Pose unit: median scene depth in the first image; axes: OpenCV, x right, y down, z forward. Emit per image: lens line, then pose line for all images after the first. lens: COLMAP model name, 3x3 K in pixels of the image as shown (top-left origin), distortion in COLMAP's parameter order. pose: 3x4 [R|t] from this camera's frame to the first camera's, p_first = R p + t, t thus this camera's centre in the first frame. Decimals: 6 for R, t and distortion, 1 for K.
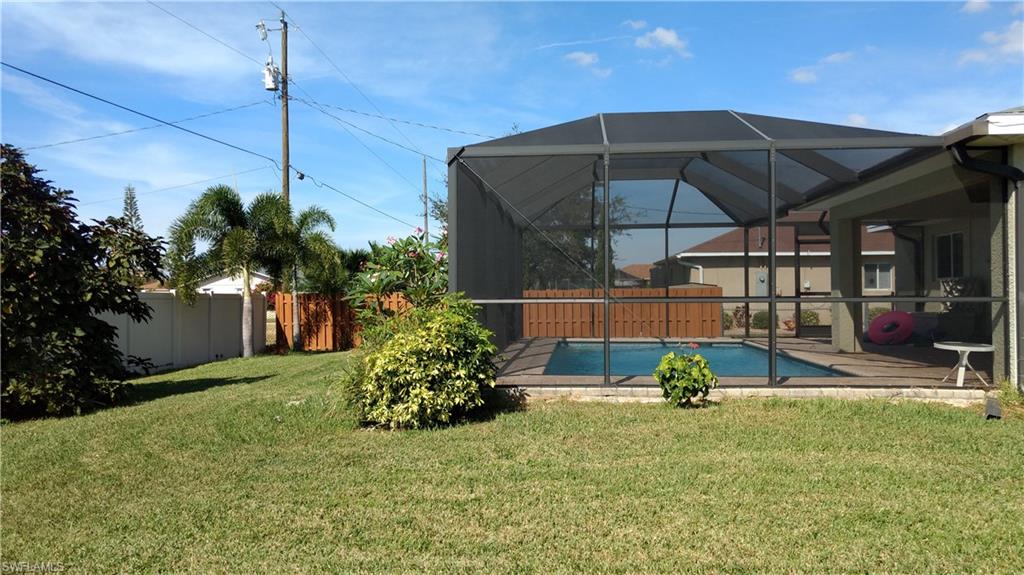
lens RADIAL K [[803.9, 0, 513.9], [0, 803.9, 282.1], [0, 0, 1]] dist [0.034624, -0.015162]
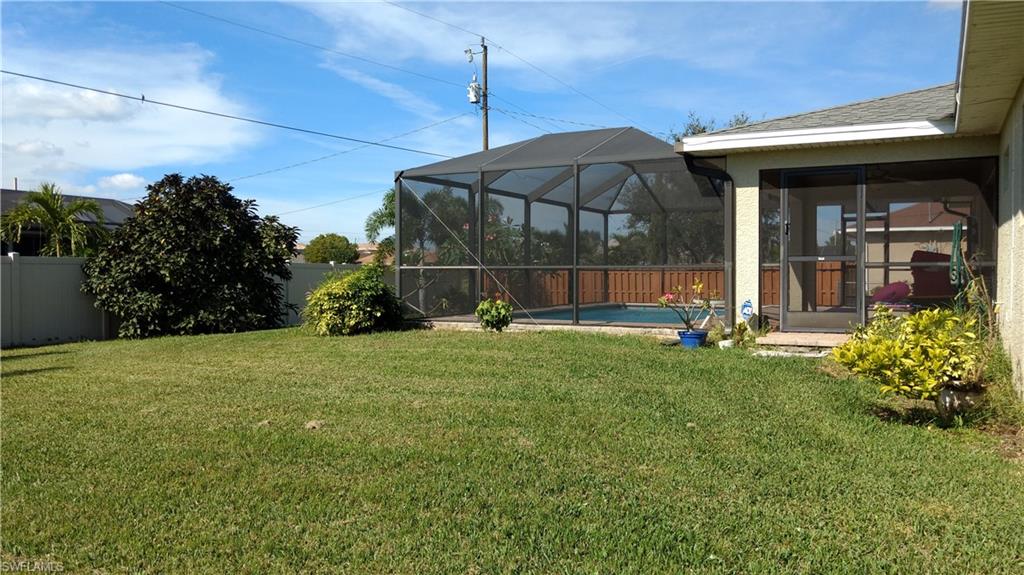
lens RADIAL K [[803.9, 0, 513.5], [0, 803.9, 289.9], [0, 0, 1]] dist [0.034624, -0.015162]
pose [[0.919769, 0.014720, -0.392185, 0.573683], [0.000122, 0.999286, 0.037793, 0.006236], [0.392461, -0.034809, 0.919110, -0.290842]]
